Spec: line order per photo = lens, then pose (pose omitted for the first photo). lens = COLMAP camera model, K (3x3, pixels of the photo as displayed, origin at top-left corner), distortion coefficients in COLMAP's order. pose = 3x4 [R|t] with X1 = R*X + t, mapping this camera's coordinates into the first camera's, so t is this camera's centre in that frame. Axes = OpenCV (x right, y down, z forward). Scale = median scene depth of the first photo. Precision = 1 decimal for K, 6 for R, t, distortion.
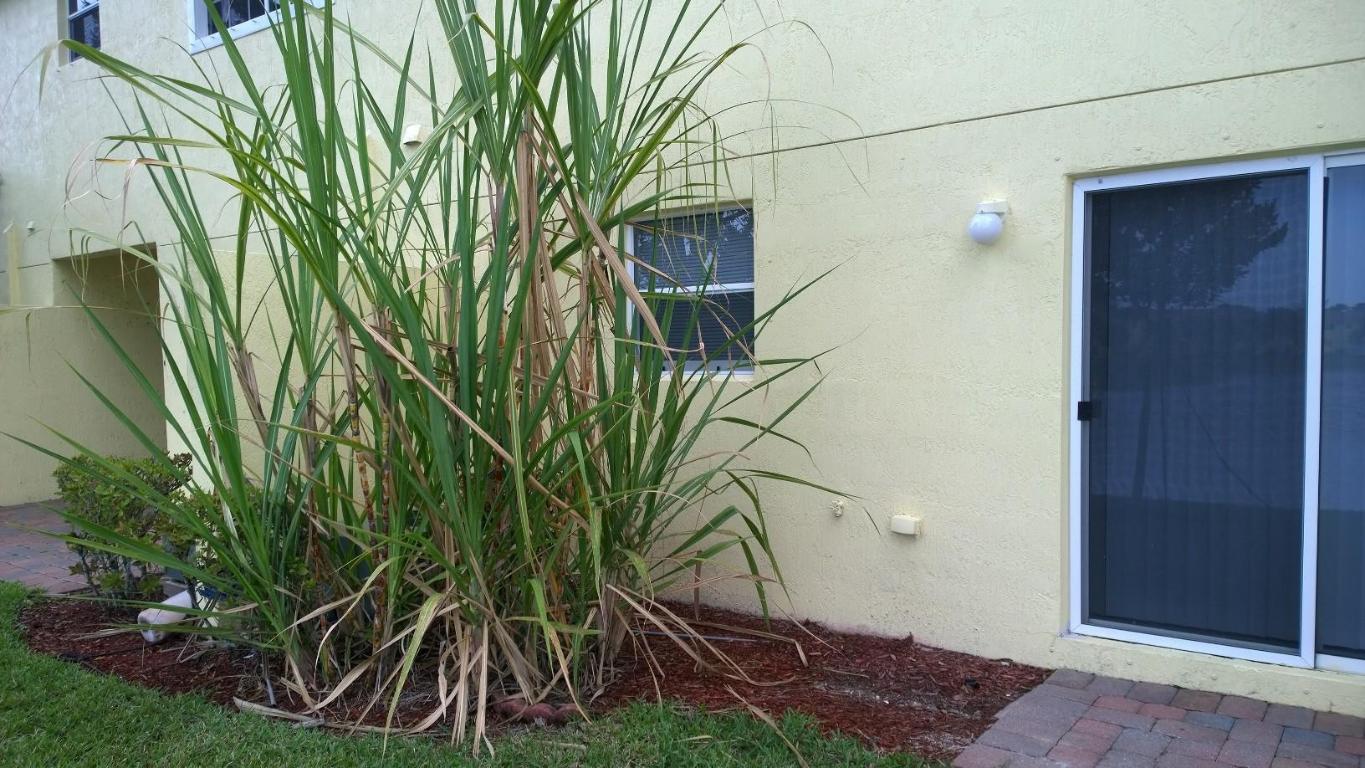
lens RADIAL K [[971.1, 0, 657.2], [0, 971.1, 406.1], [0, 0, 1]] dist [0.074168, -0.080362]
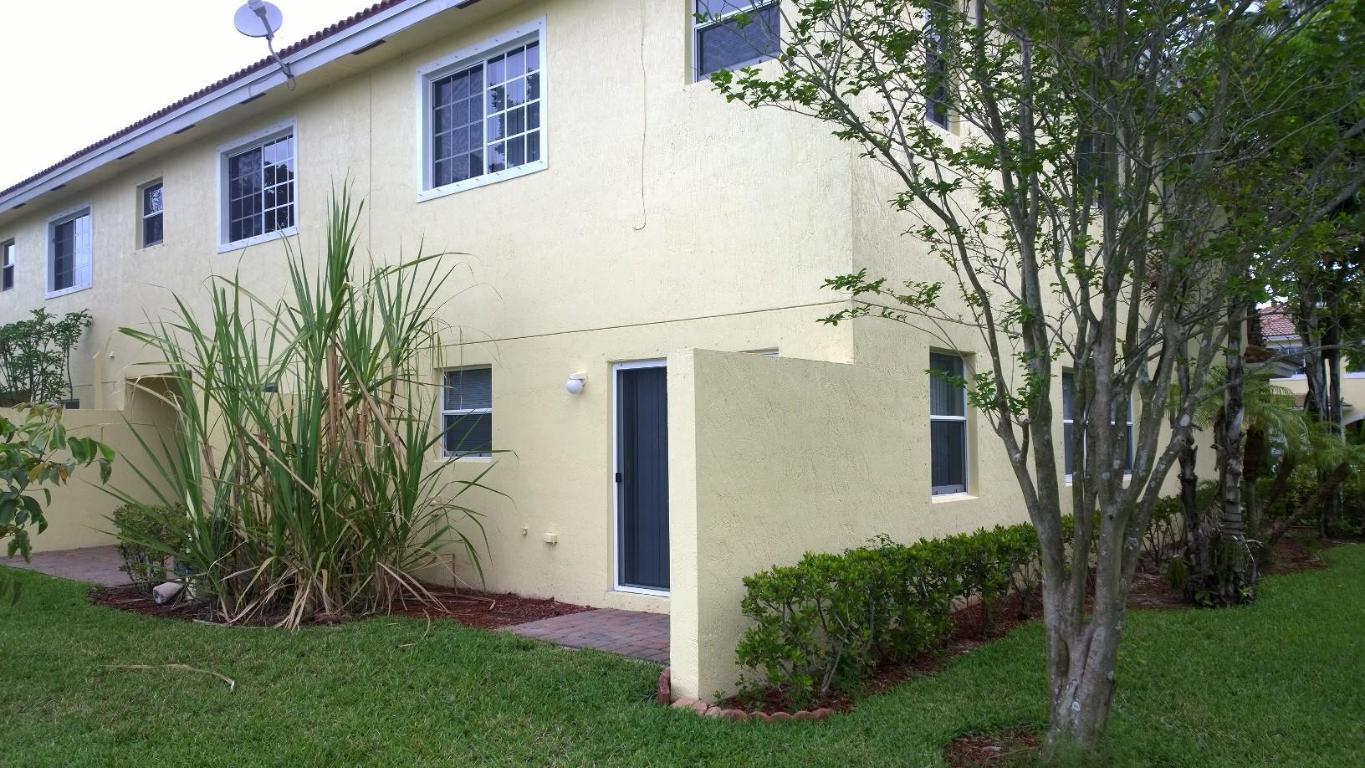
lens RADIAL K [[1009.2, 0, 682.5], [0, 1009.2, 416.2], [0, 0, 1]] dist [0.073840, -0.001747]
pose [[0.998139, 0.006652, -0.060623, 0.693489], [-0.011411, 0.996848, -0.078510, 0.040547], [0.059909, 0.079056, 0.995068, -1.060933]]
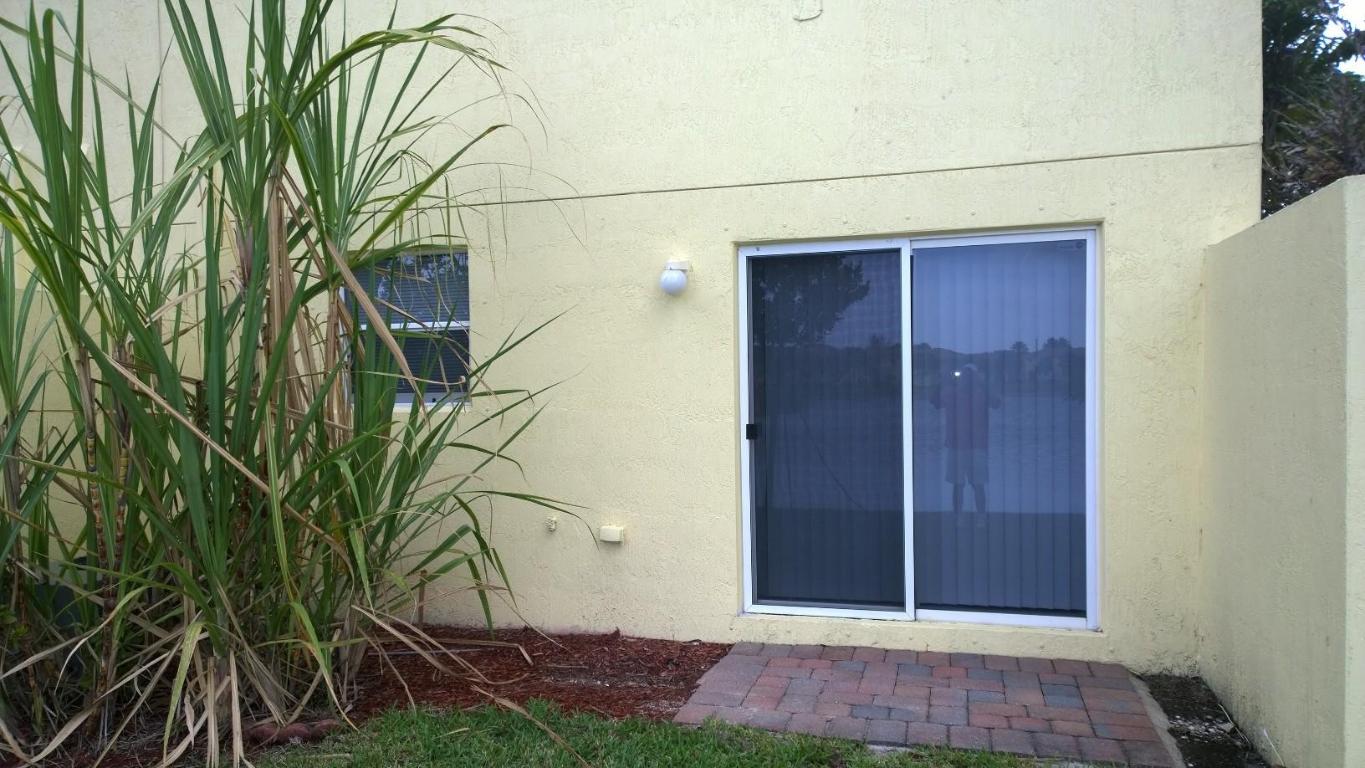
lens RADIAL K [[971.1, 0, 657.2], [0, 971.1, 406.1], [0, 0, 1]] dist [0.074168, -0.080362]
pose [[0.935344, -0.011321, 0.353557, -0.111686], [0.022874, 0.999332, -0.028514, 0.005284], [-0.352998, 0.034757, 0.934978, -0.111194]]
